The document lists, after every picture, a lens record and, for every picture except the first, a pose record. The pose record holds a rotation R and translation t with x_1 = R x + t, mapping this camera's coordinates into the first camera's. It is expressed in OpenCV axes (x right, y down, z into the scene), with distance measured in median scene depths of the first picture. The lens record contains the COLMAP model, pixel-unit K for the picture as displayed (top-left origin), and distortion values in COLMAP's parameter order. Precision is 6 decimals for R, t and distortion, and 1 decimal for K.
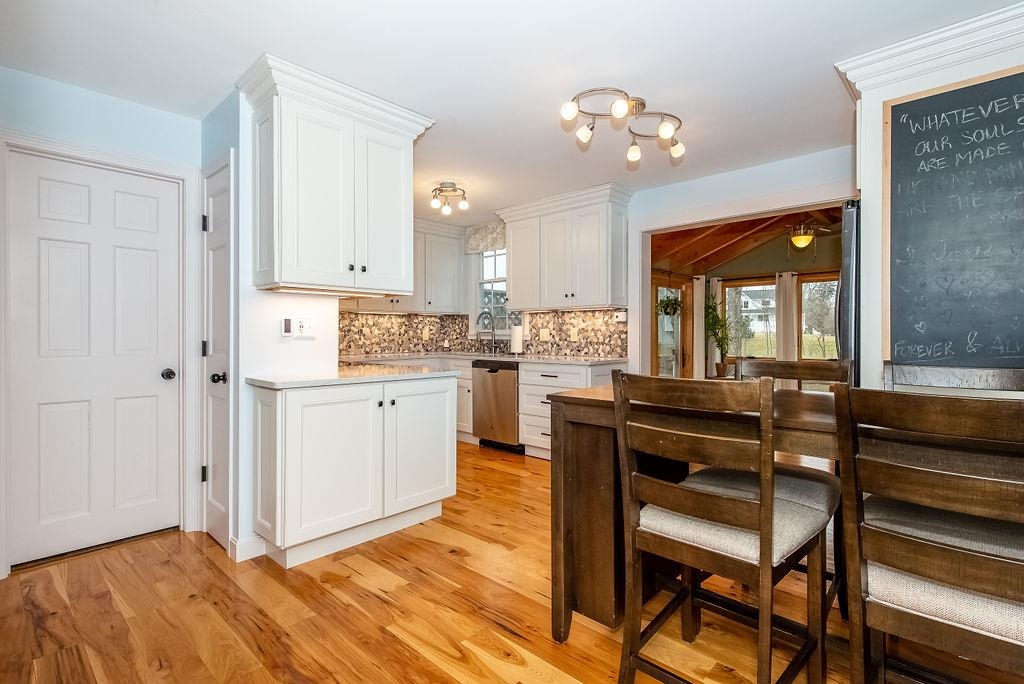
lens RADIAL K [[494.2, 0, 512.0], [0, 494.2, 342.0], [0, 0, 1]] dist [0.014976, 0.000010]
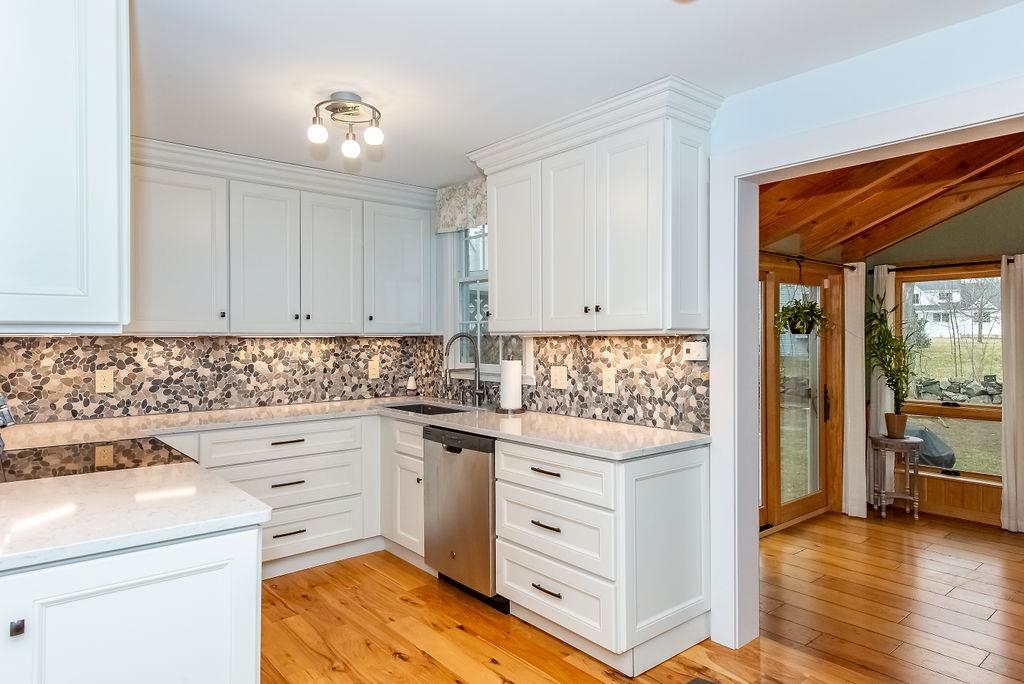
lens RADIAL K [[627.6, 0, 512.0], [0, 627.6, 342.0], [0, 0, 1]] dist [0.042792, -0.038471]
pose [[0.992499, -0.000758, -0.122248, 0.096726], [-0.000459, 0.999951, -0.009922, -0.045763], [0.122250, 0.009904, 0.992450, 0.294789]]
